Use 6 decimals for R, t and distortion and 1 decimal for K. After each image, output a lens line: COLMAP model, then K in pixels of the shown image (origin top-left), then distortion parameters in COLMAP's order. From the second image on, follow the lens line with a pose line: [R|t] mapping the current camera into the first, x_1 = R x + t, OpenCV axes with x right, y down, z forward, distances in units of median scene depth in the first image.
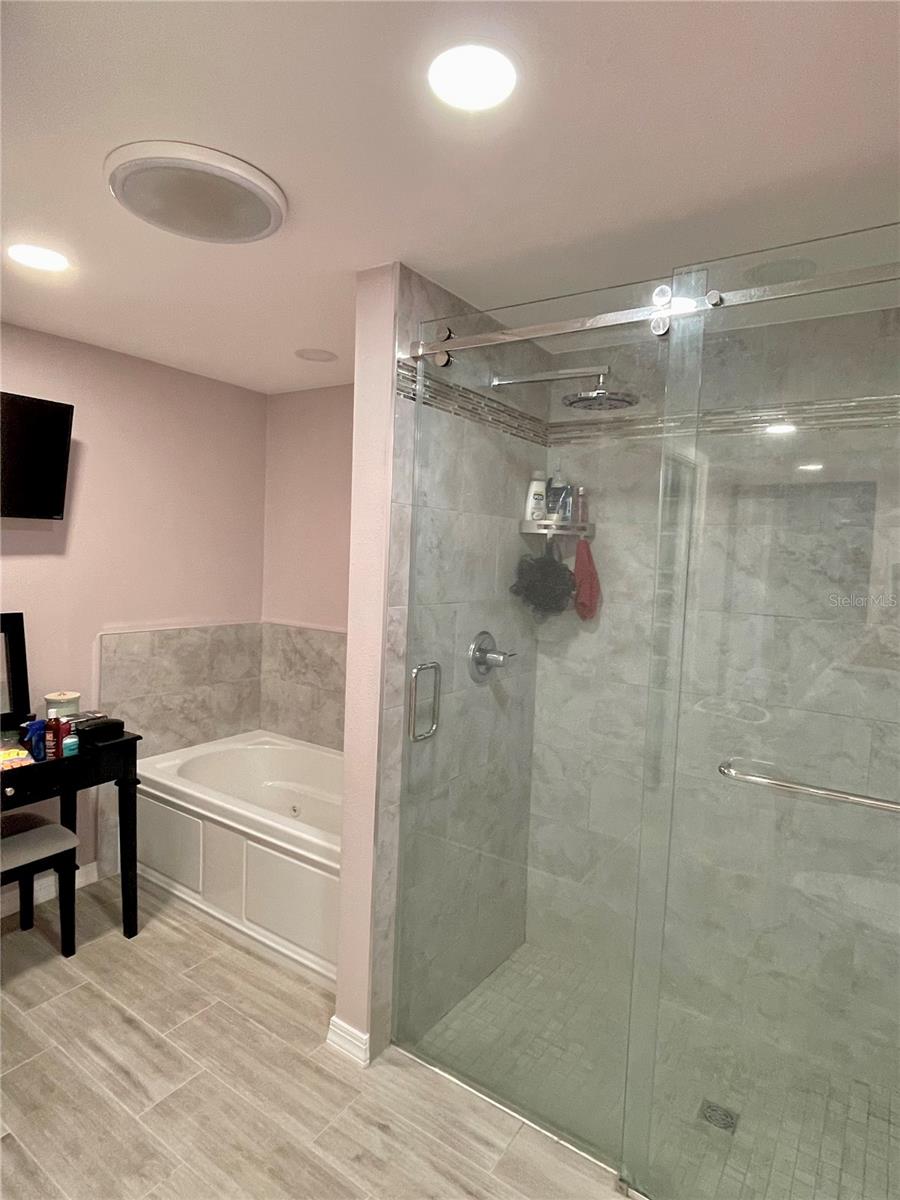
lens RADIAL K [[656.5, 0, 448.4], [0, 656.5, 598.0], [0, 0, 1]] dist [0.001942, 0.000413]
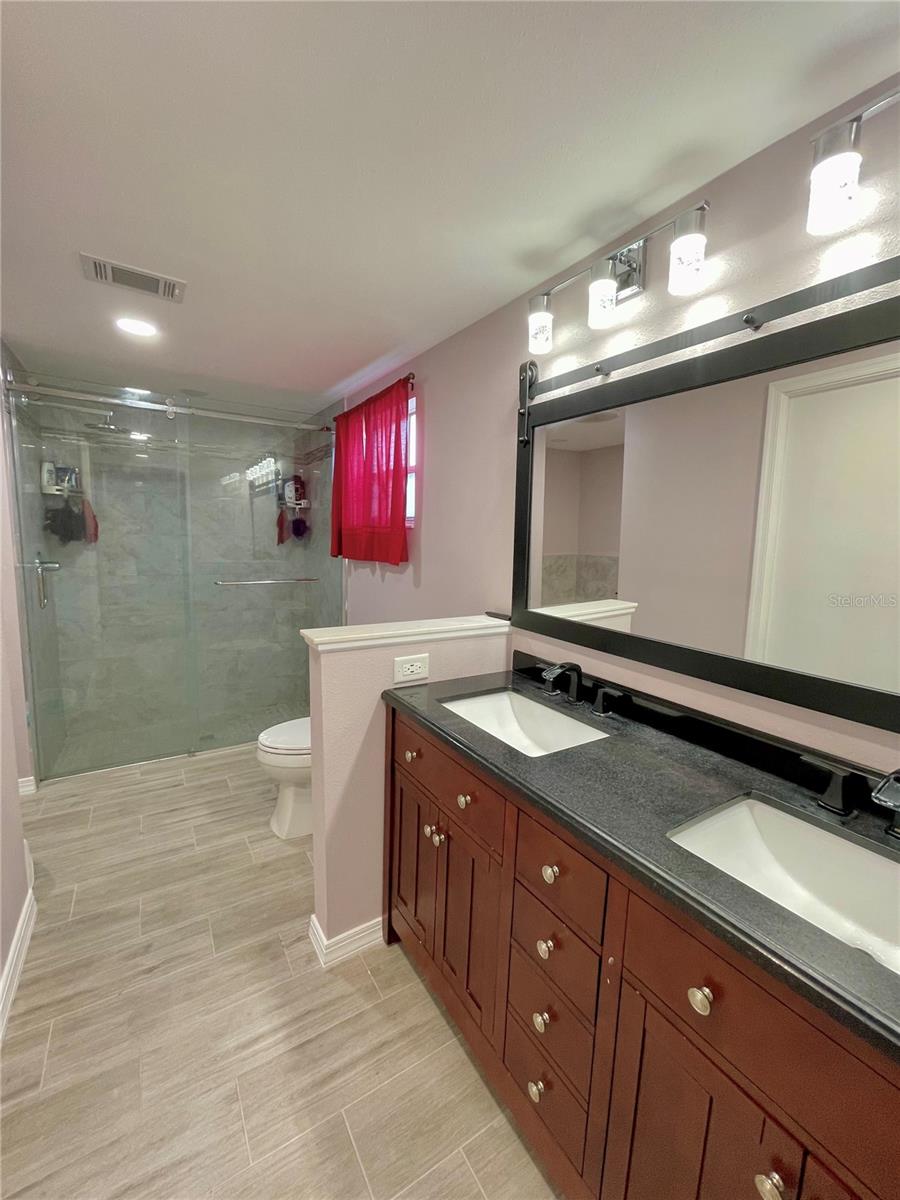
lens RADIAL K [[484.3, 0, 447.8], [0, 484.3, 598.0], [0, 0, 1]] dist [-0.000763, -0.000047]
pose [[0.403620, -0.151731, 0.902258, -0.630885], [0.050562, 0.988345, 0.143590, 0.040379], [-0.913529, -0.012336, 0.406587, -0.455898]]
